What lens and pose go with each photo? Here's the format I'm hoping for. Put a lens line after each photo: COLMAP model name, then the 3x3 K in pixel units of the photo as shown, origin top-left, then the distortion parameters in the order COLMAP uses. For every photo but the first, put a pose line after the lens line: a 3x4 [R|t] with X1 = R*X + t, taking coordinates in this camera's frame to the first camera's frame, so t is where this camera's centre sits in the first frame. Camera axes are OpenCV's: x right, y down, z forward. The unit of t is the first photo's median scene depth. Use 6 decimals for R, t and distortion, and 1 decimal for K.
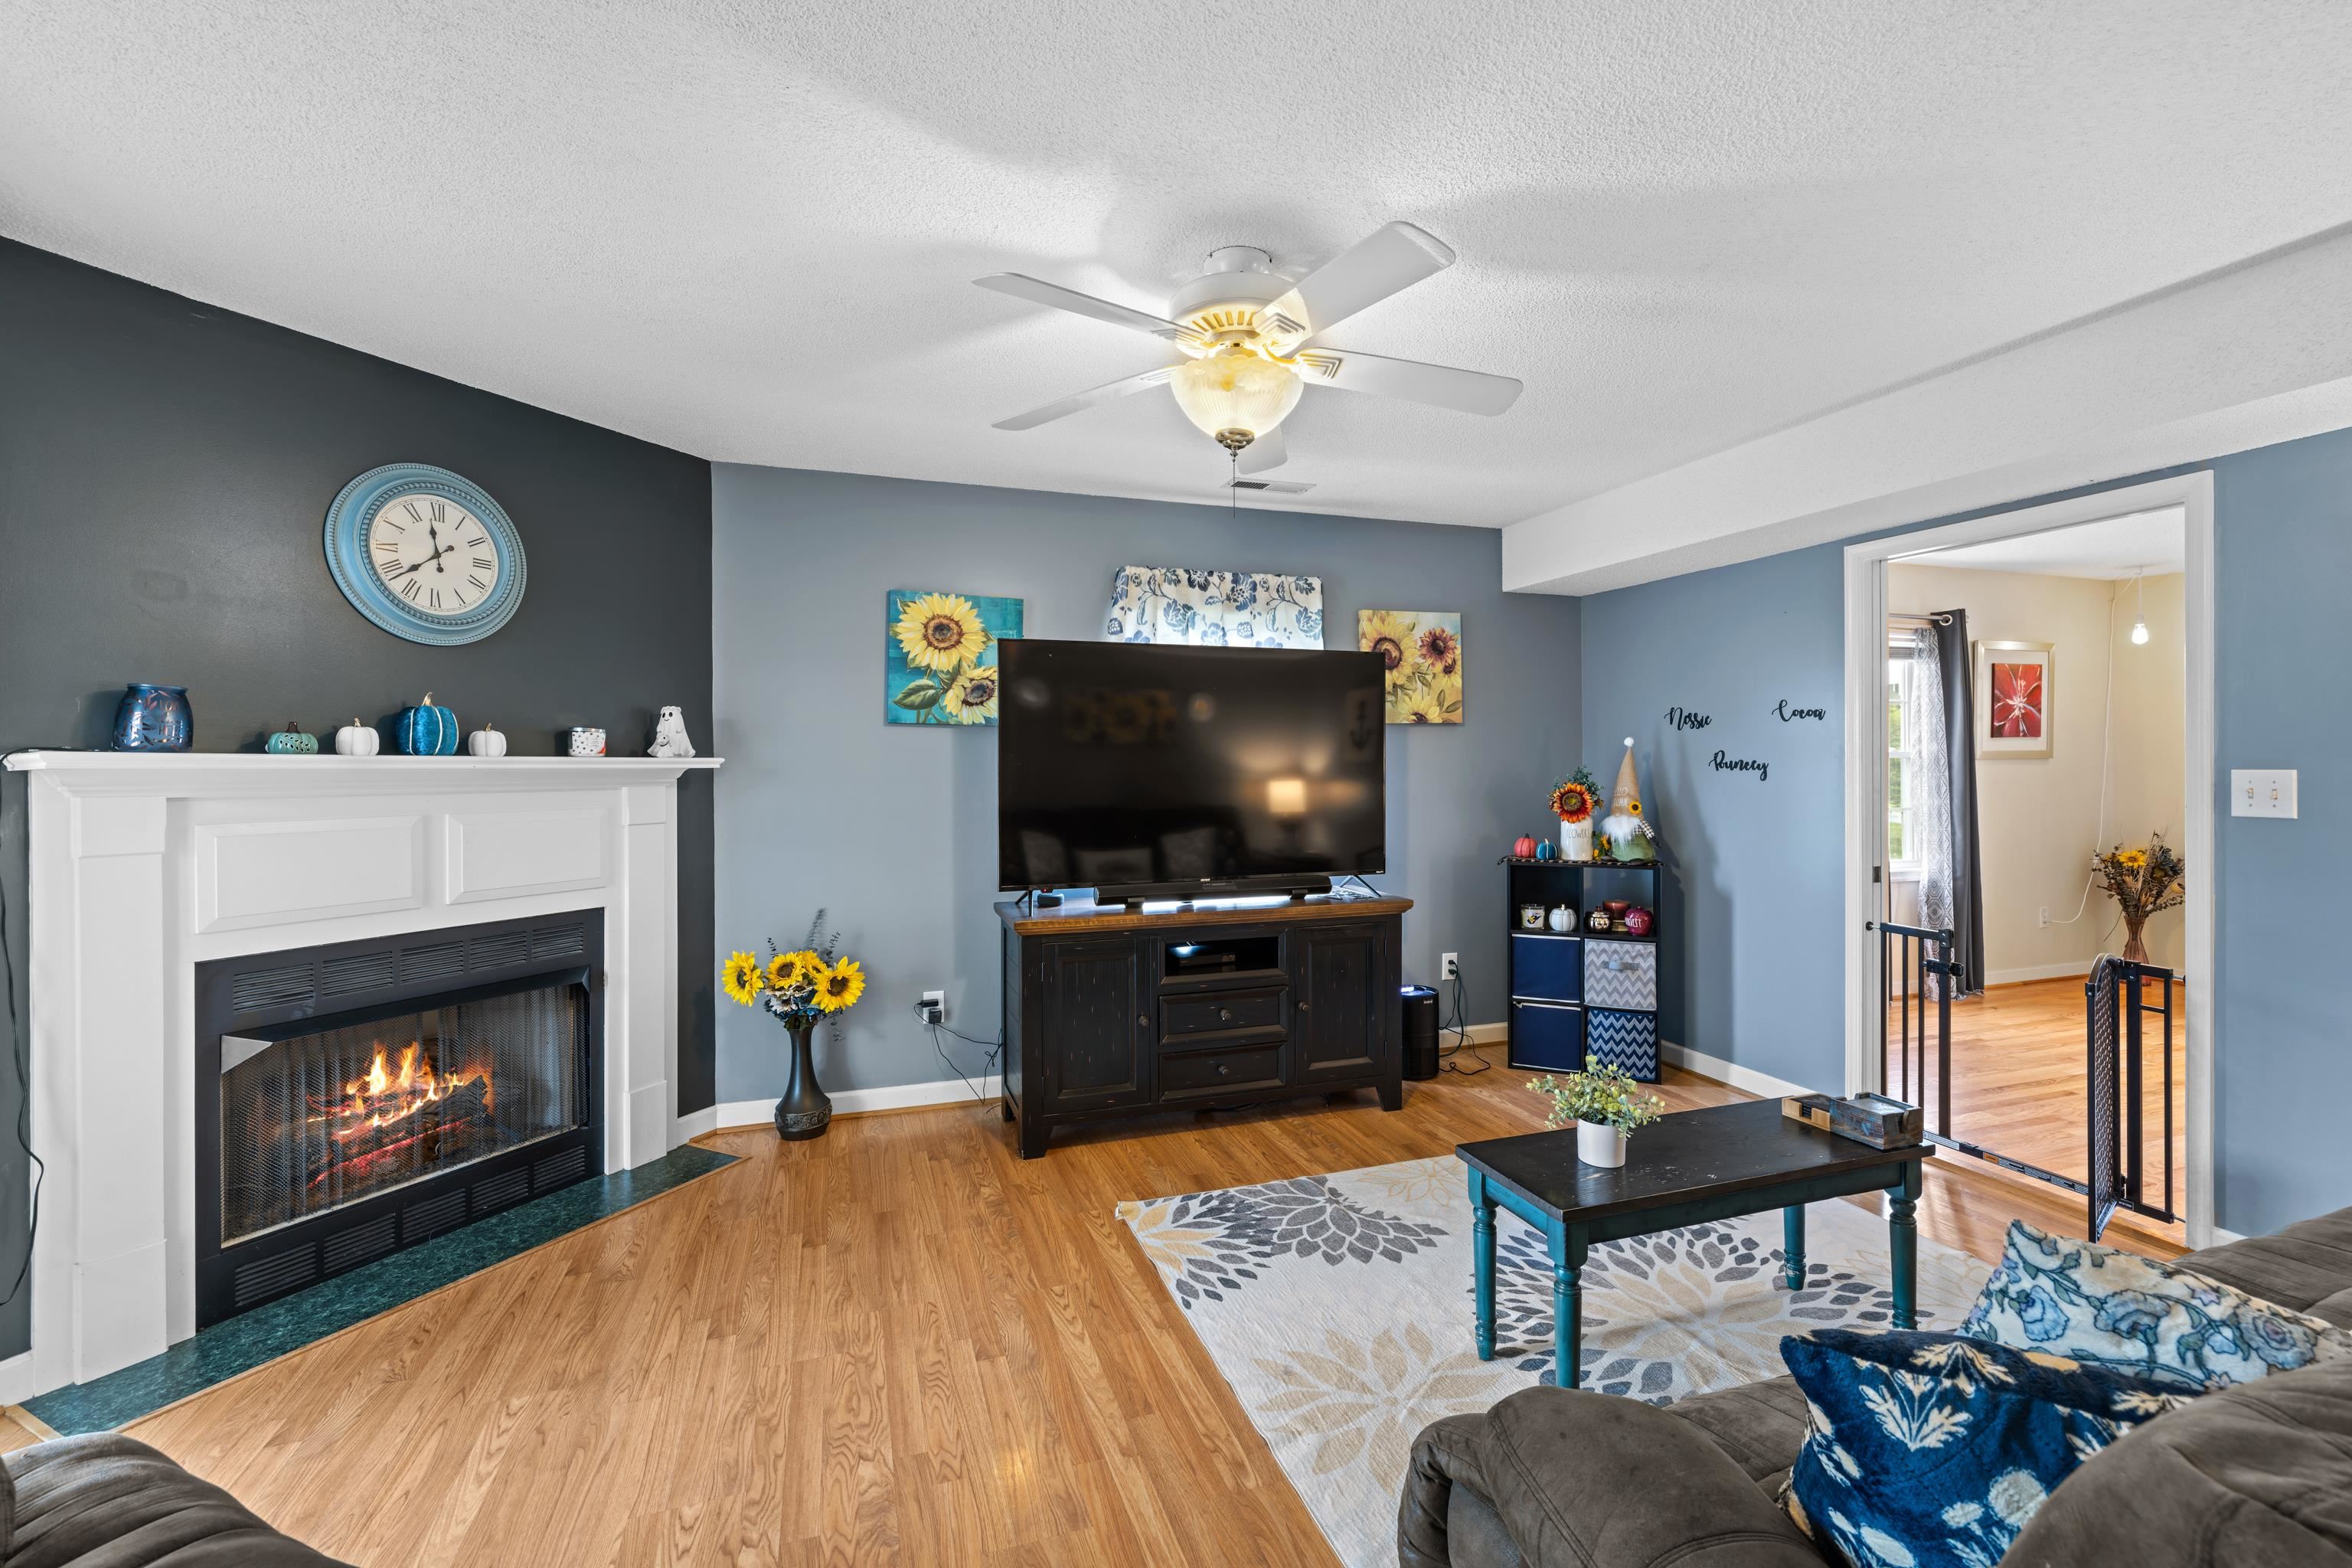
lens RADIAL K [[1008.0, 0, 1169.7], [0, 1008.0, 773.4], [0, 0, 1]] dist [0.000349, 0.000111]
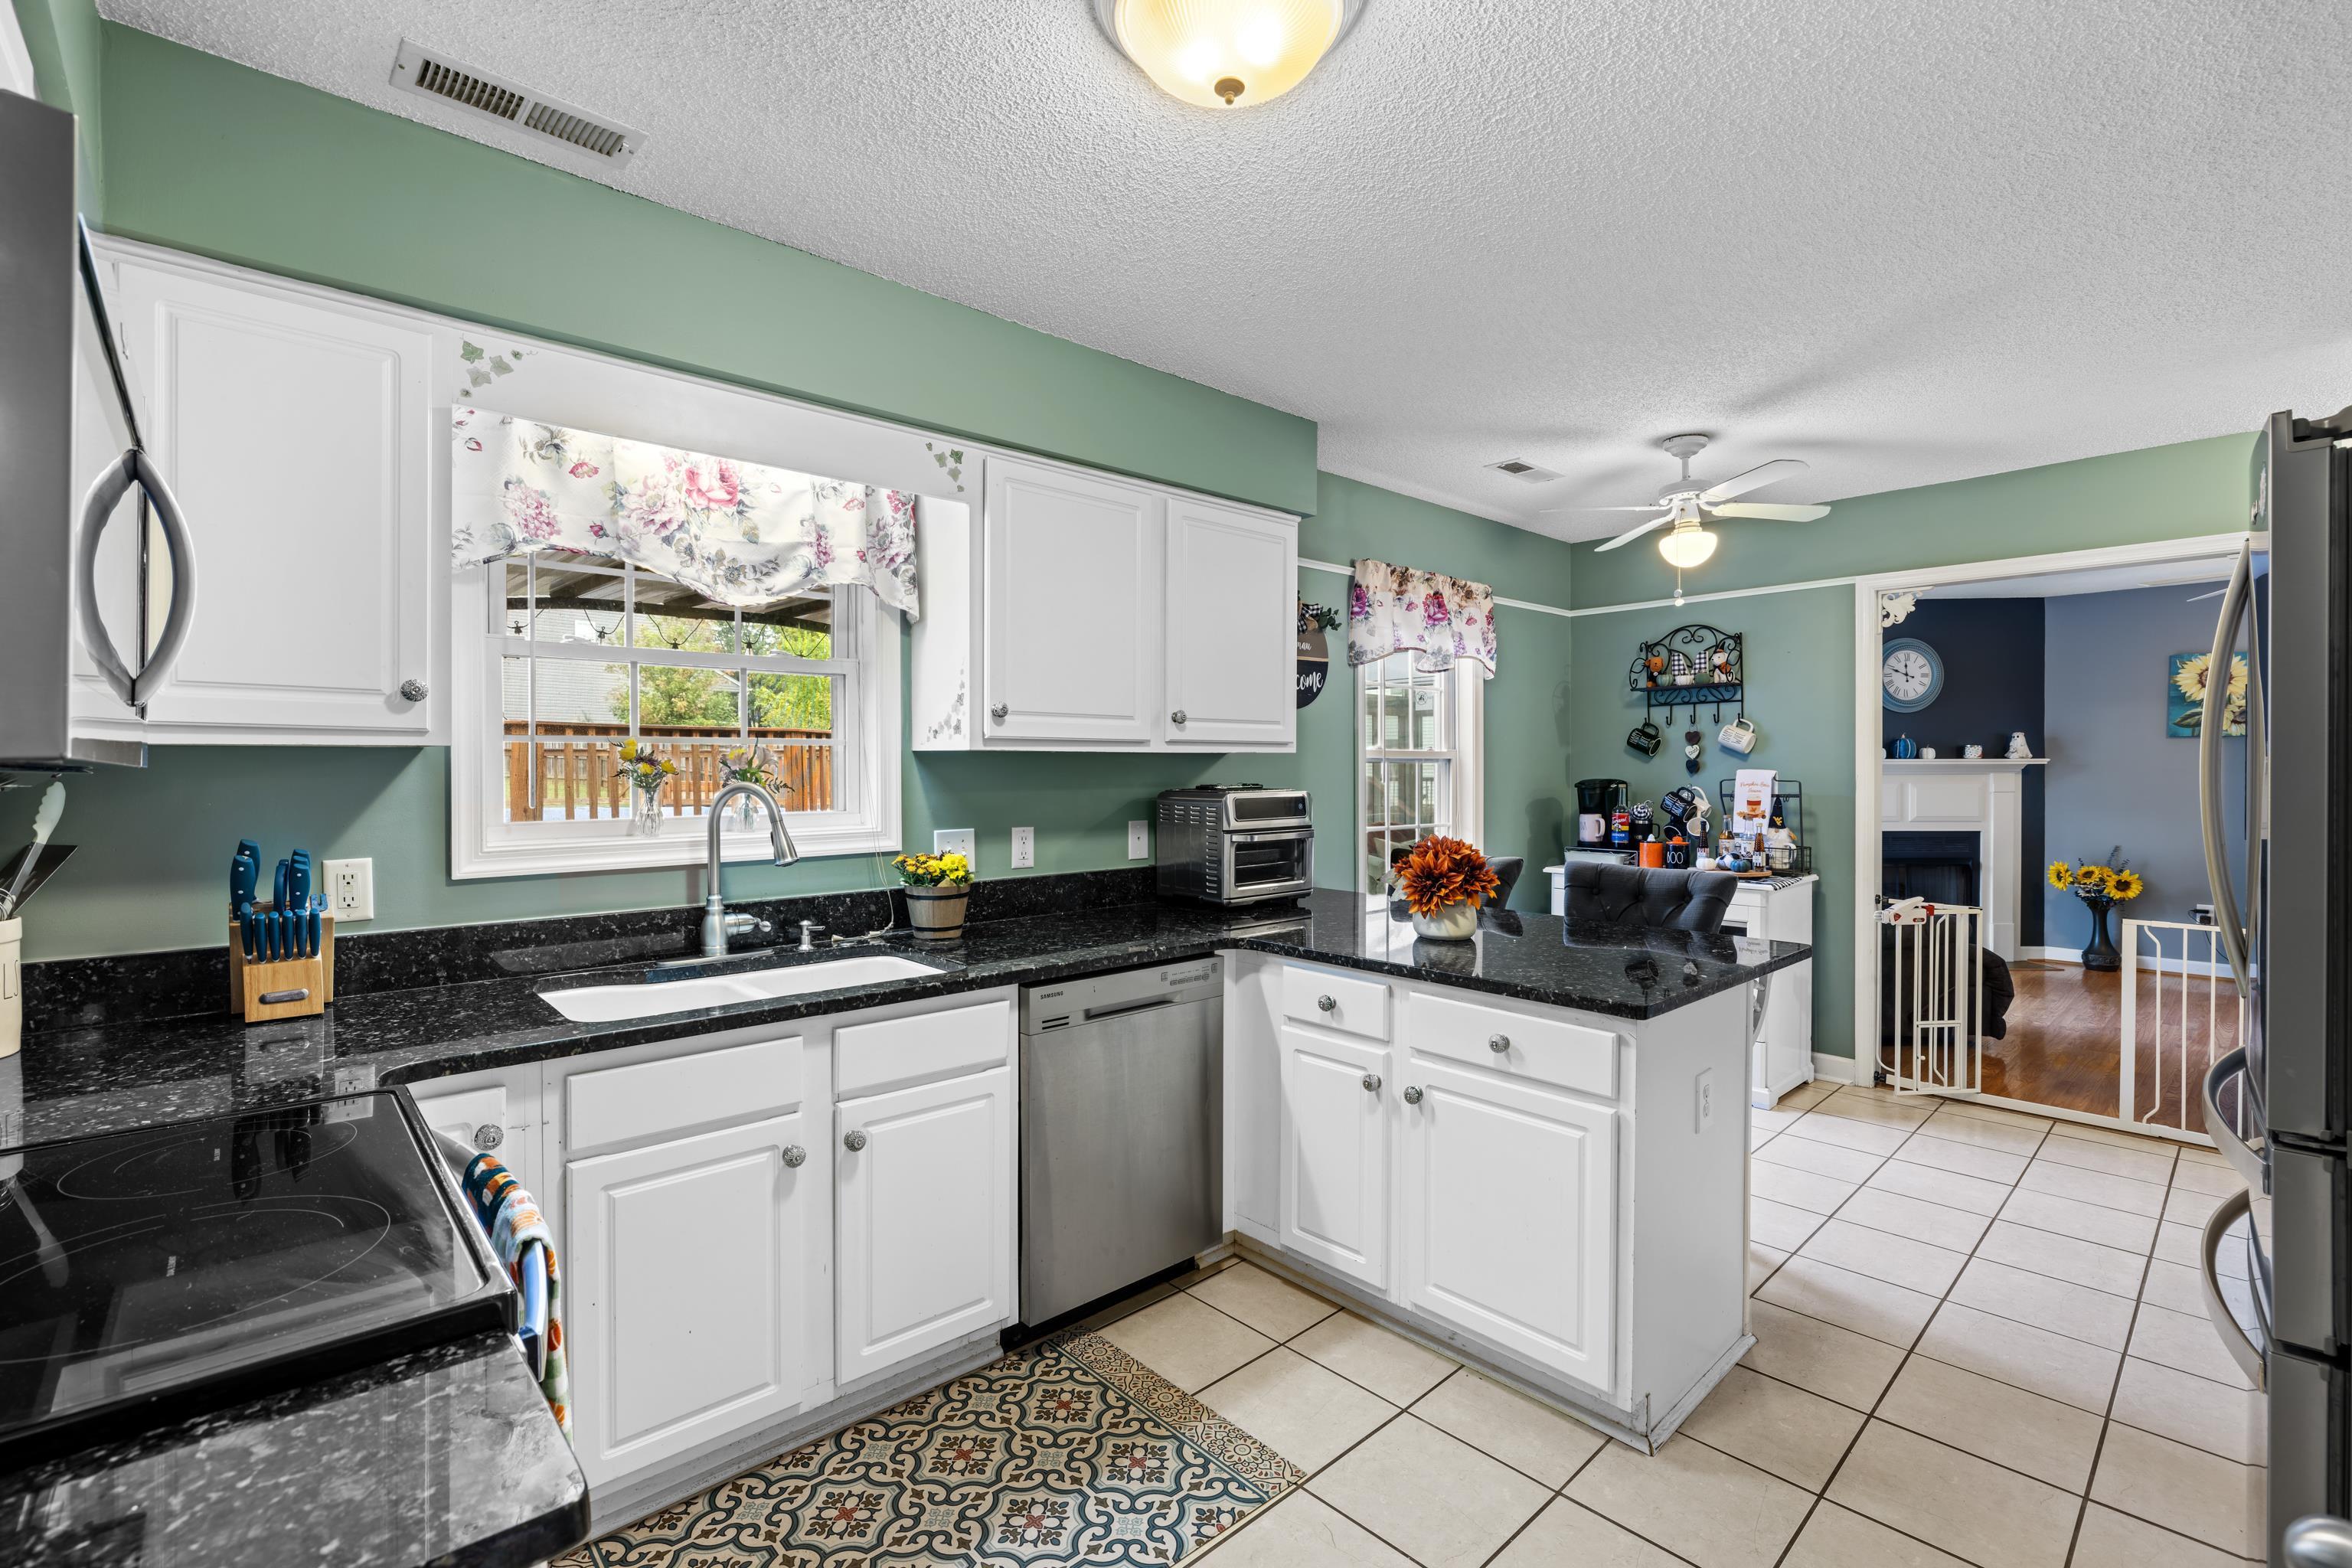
lens RADIAL K [[1034.1, 0, 1179.2], [0, 1034.1, 776.7], [0, 0, 1]] dist [-0.013020, 0.000033]
pose [[0.400577, 0.006532, -0.916240, 0.659123], [-0.005708, 0.999973, 0.004634, 0.018891], [0.916246, 0.003374, 0.400603, -1.256367]]
